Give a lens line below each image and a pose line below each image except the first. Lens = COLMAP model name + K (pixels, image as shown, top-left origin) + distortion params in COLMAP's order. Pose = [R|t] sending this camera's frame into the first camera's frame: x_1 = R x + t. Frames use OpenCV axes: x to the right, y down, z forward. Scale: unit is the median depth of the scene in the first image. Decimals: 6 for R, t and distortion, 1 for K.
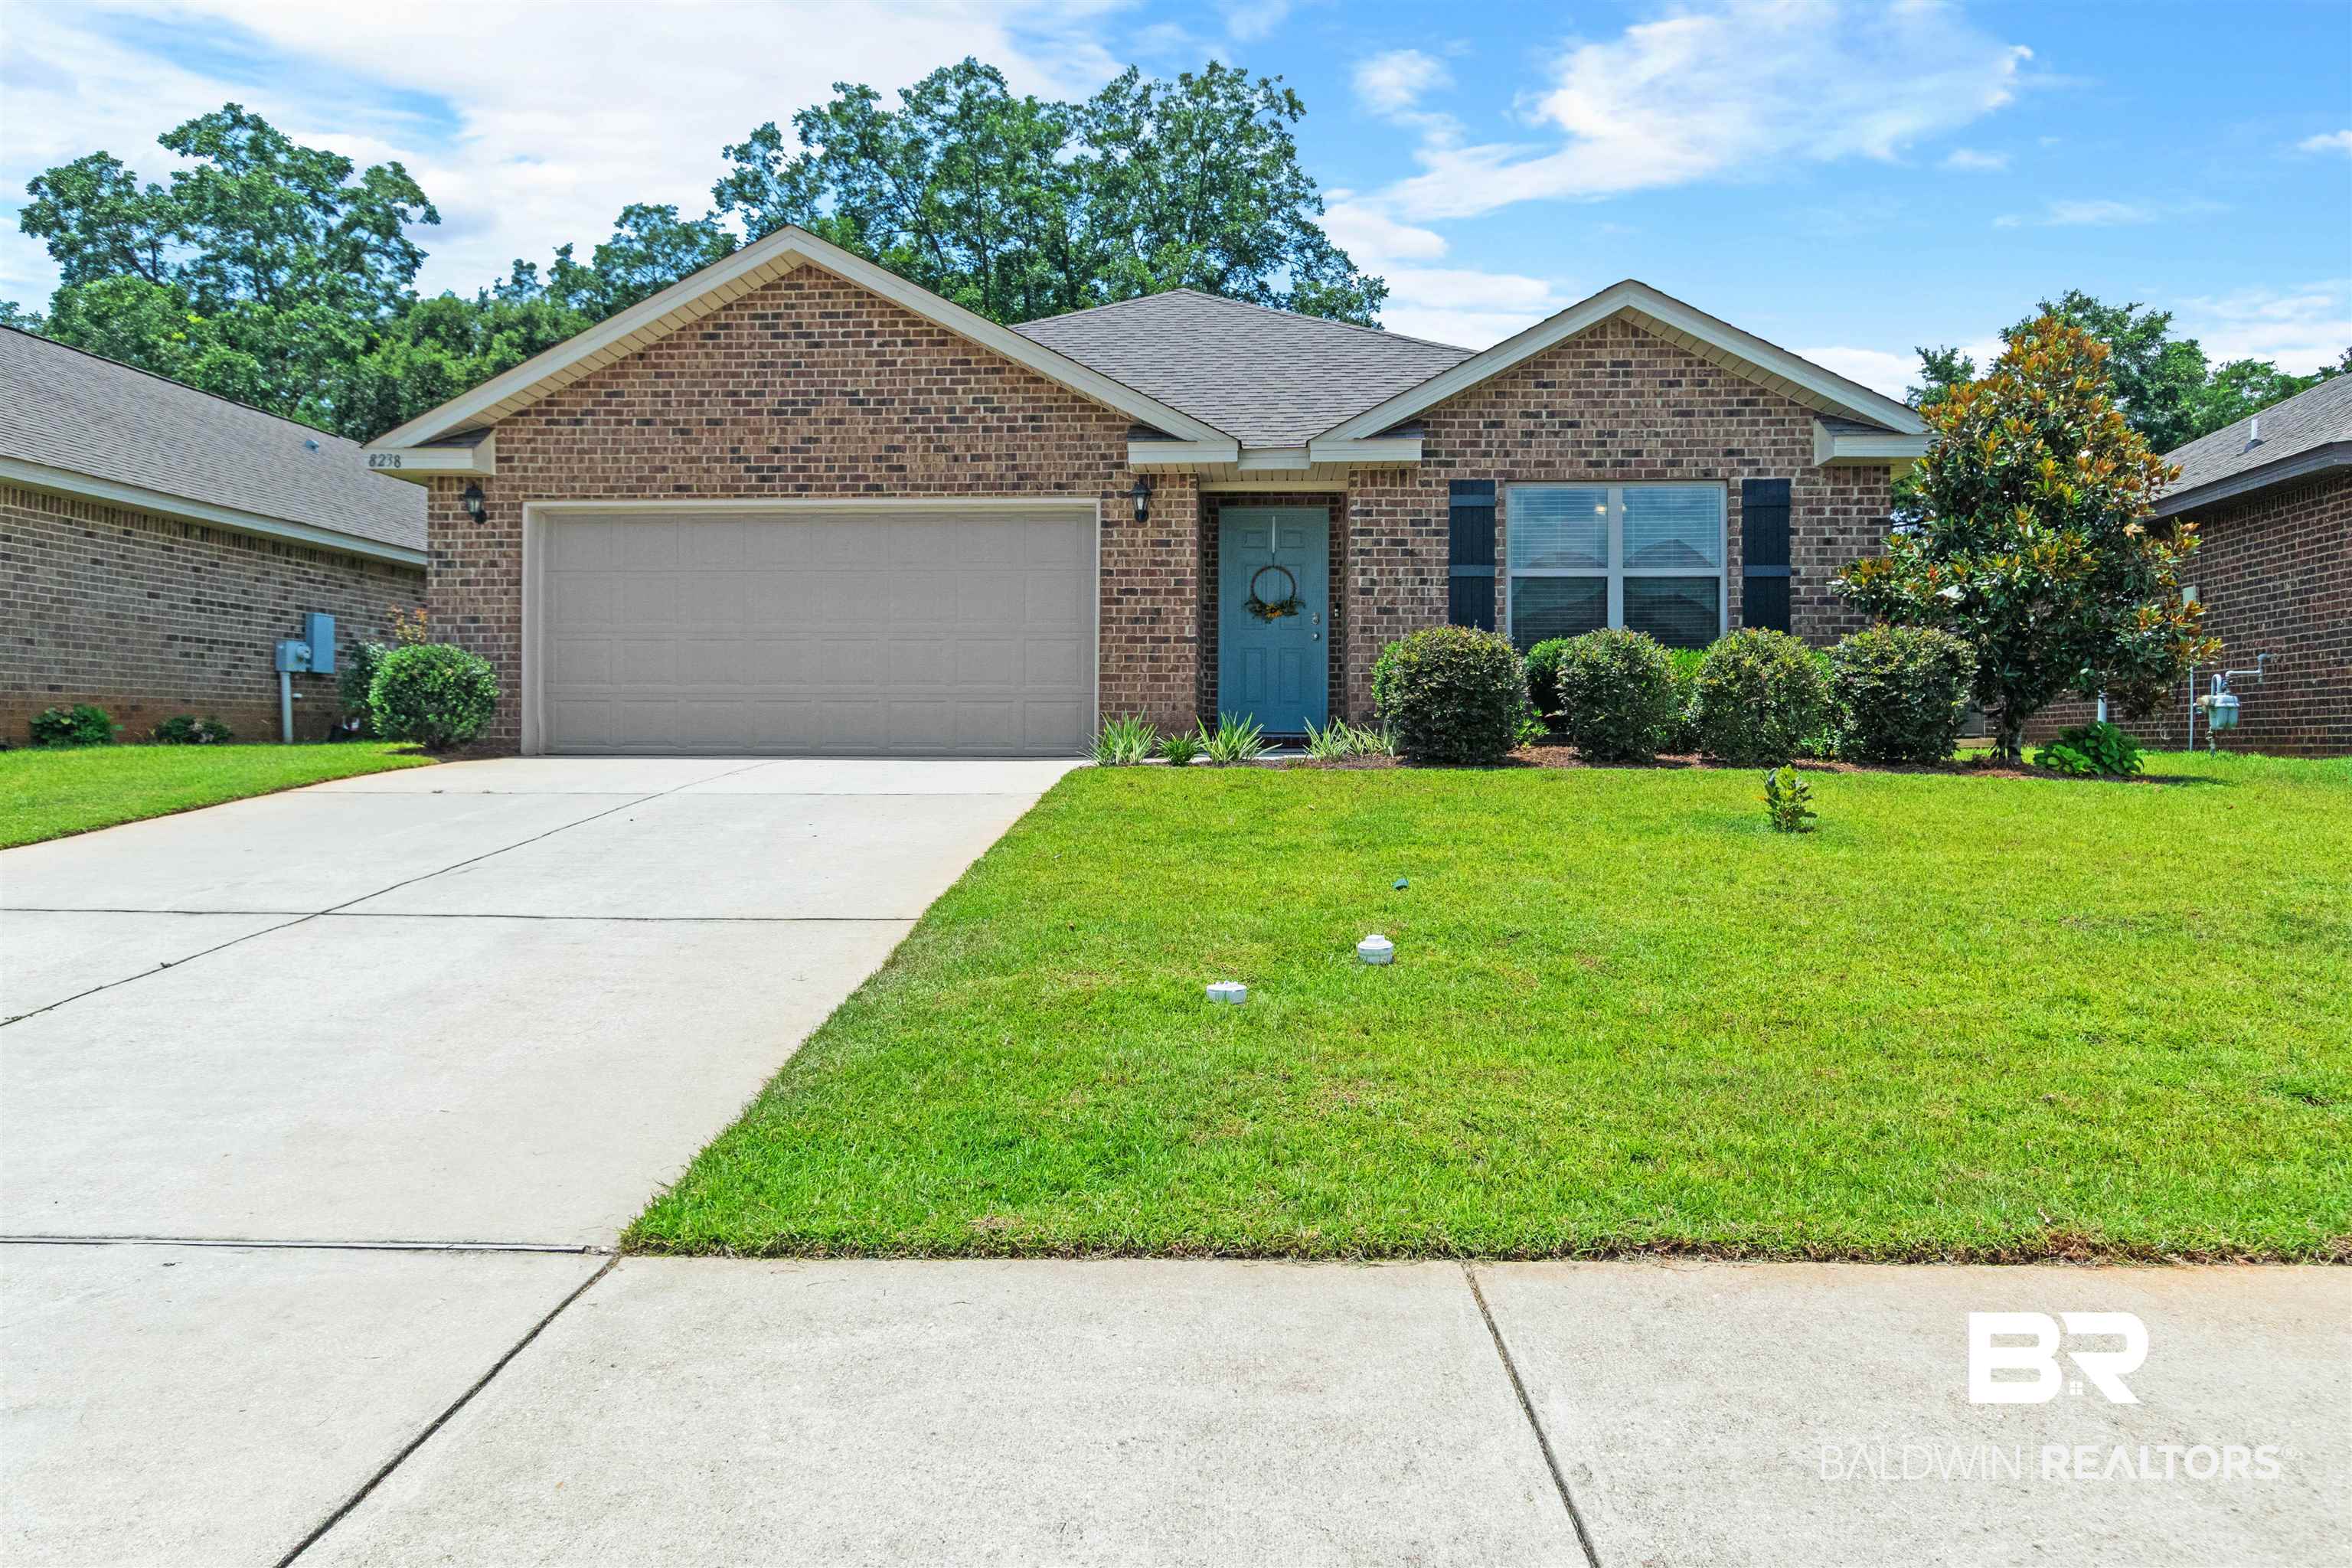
lens RADIAL K [[1558.1, 0, 1117.4], [0, 1558.1, 737.6], [0, 0, 1]] dist [0.005599, 0.002967]
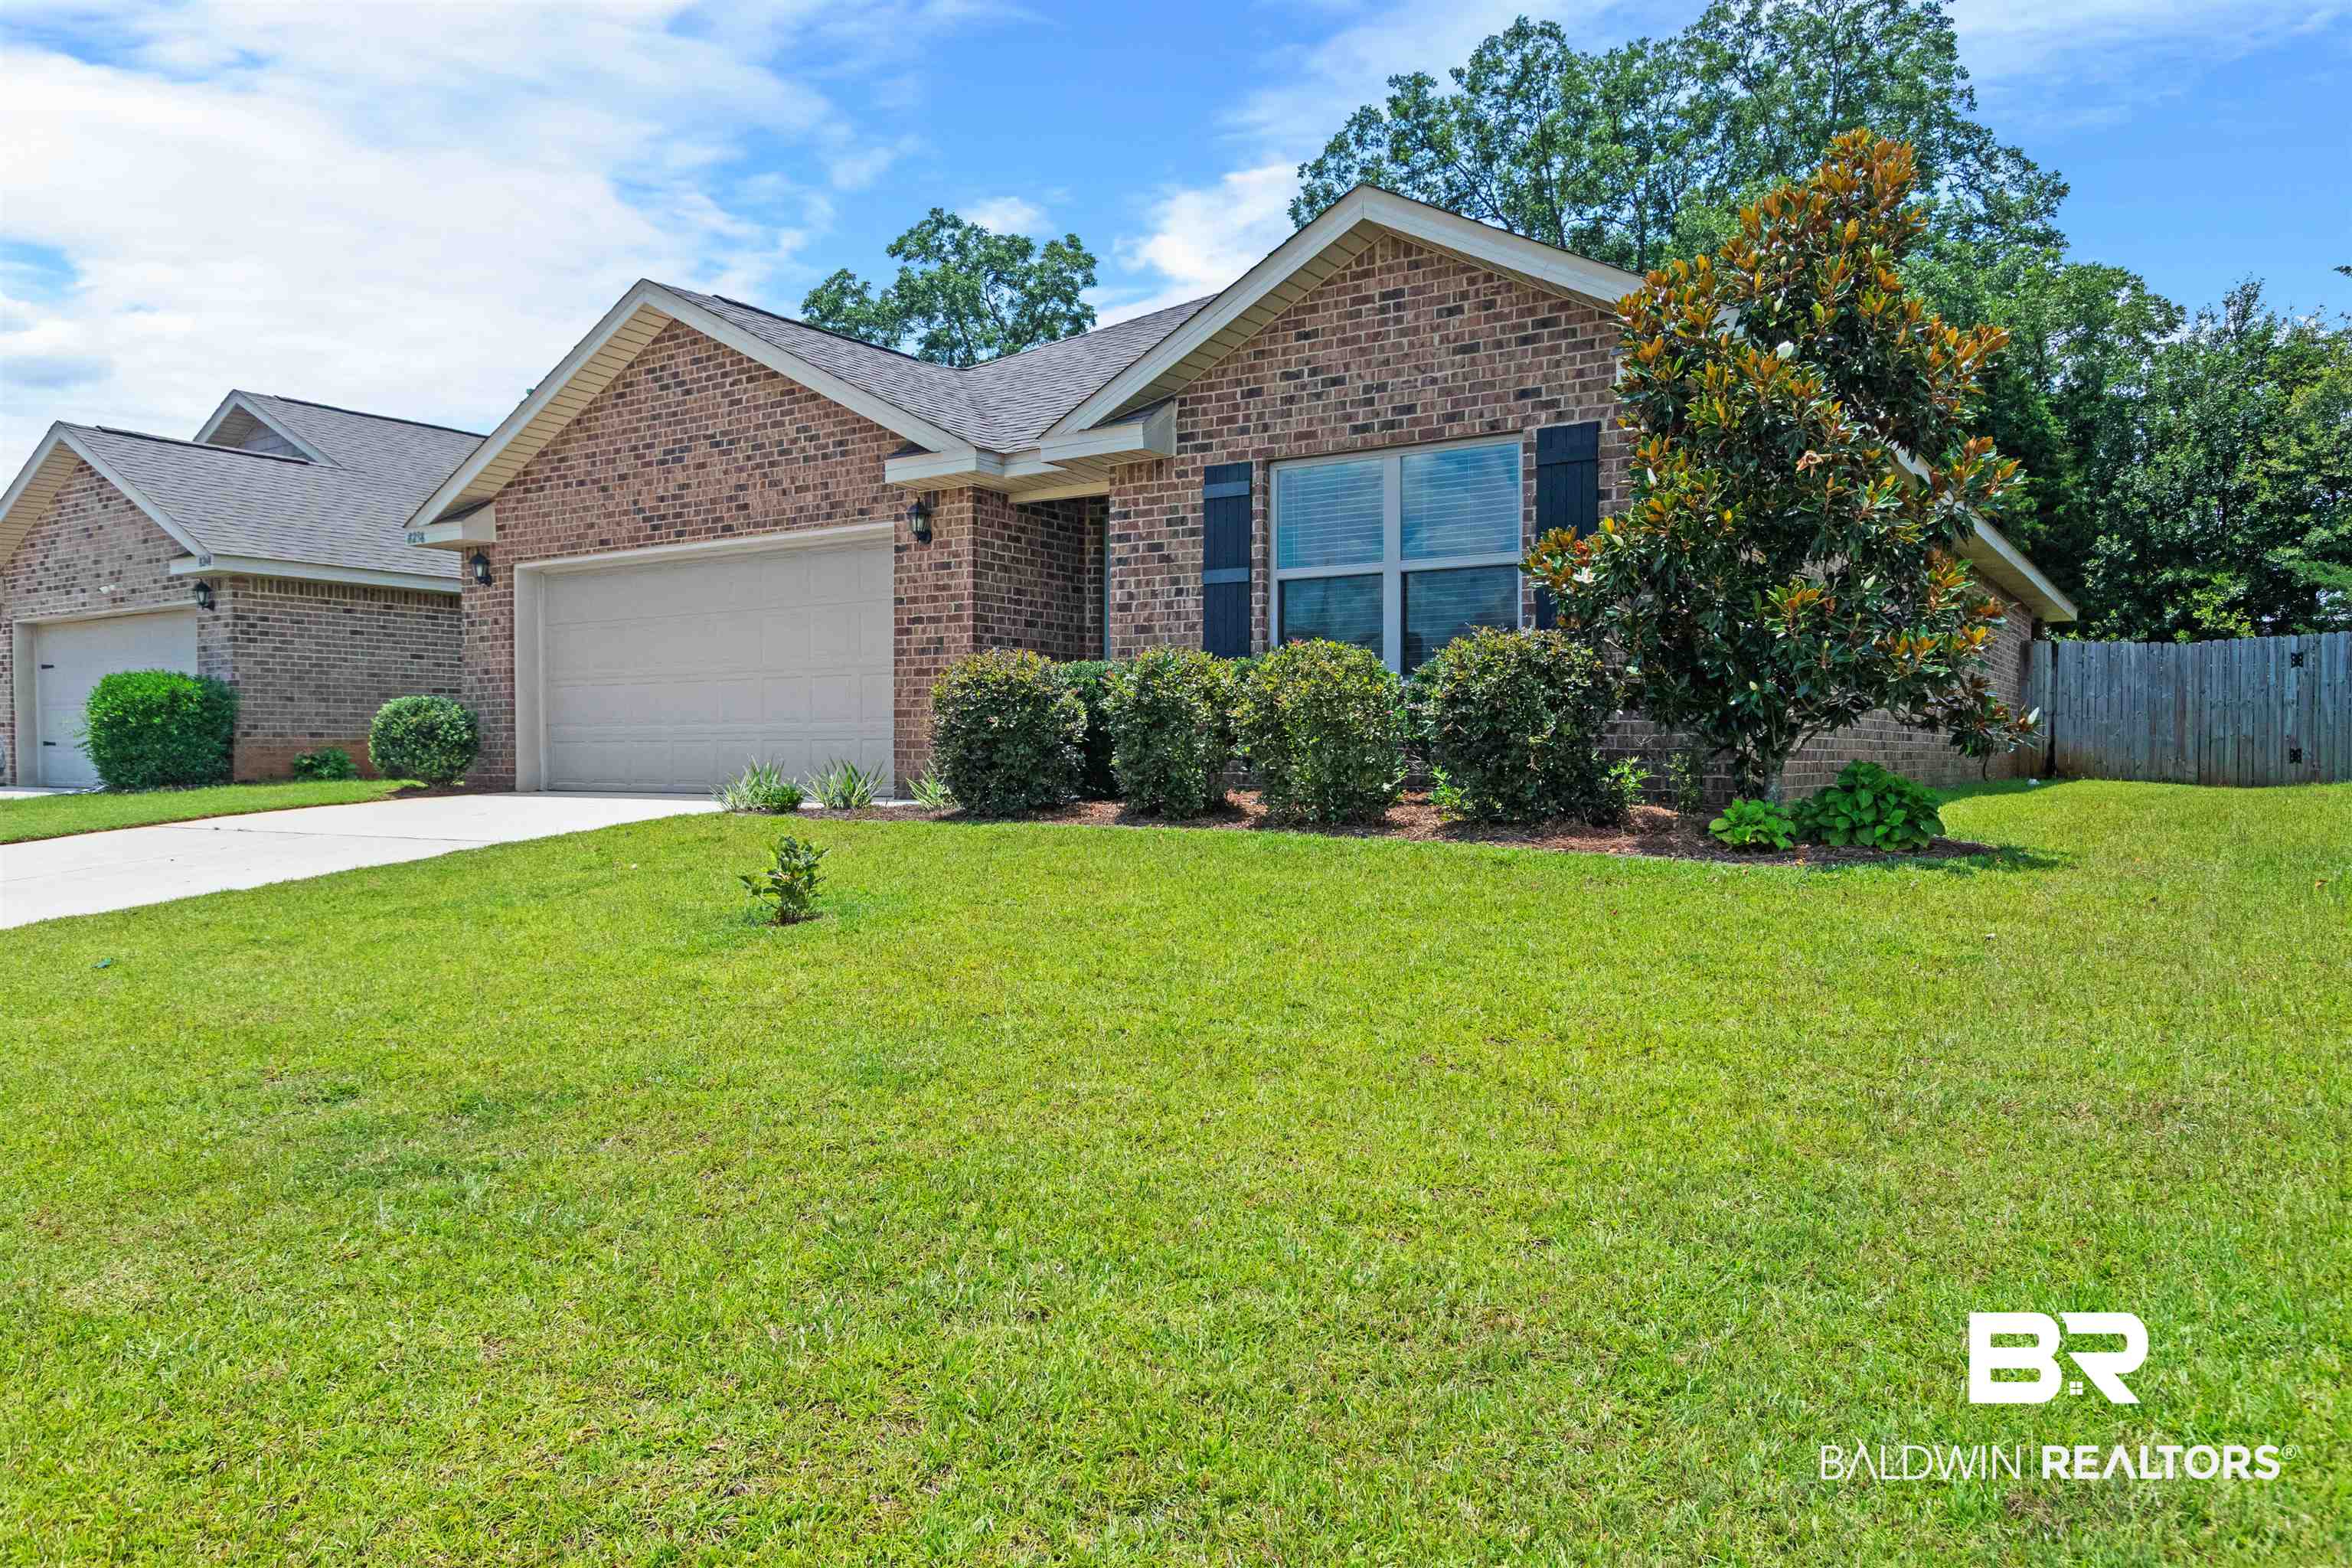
lens RADIAL K [[1596.4, 0, 1185.9], [0, 1596.4, 771.8], [0, 0, 1]] dist [-0.003117, -0.016057]
pose [[0.861788, 0.001926, -0.507266, 0.625224], [0.003996, 0.999936, 0.010587, -0.013295], [0.507254, -0.011151, 0.861725, 0.265094]]
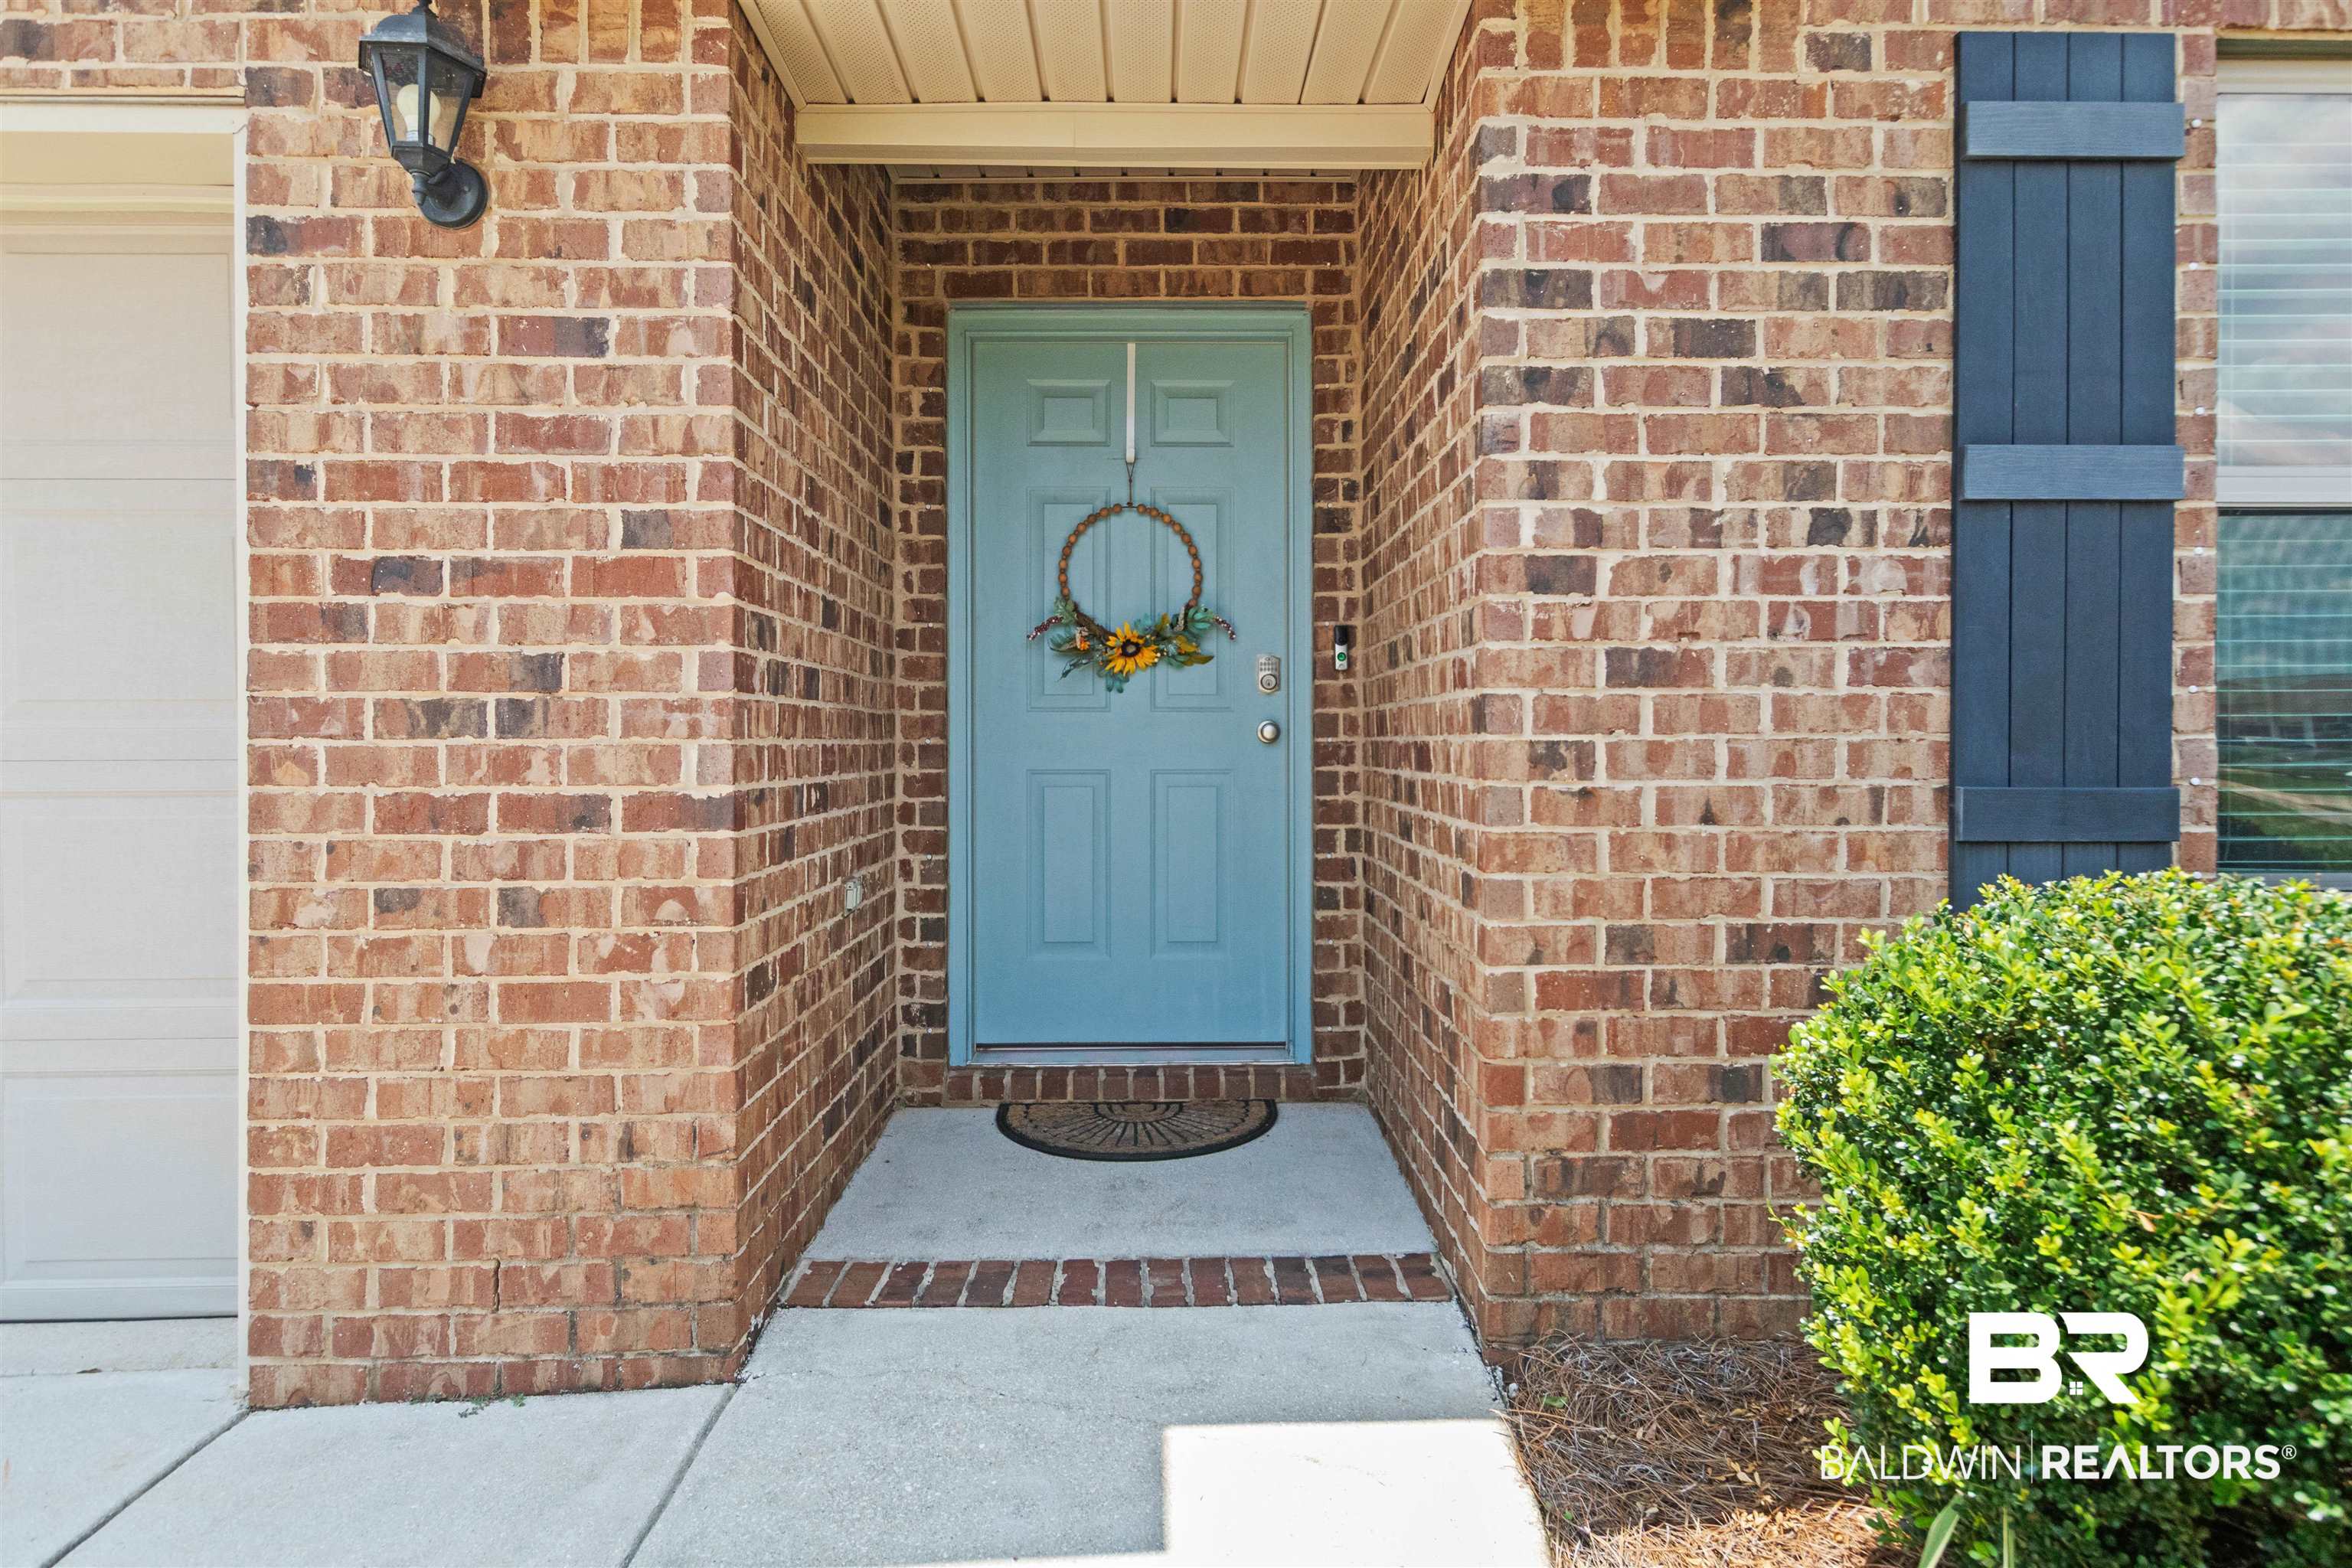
lens RADIAL K [[1302.3, 0, 1126.1], [0, 1302.3, 735.8], [0, 0, 1]] dist [0.016953, -0.000419]
pose [[0.997348, -0.007296, 0.072409, 0.089237], [0.006841, 0.999955, 0.006525, -0.073413], [-0.072454, -0.006013, 0.997354, 0.825210]]
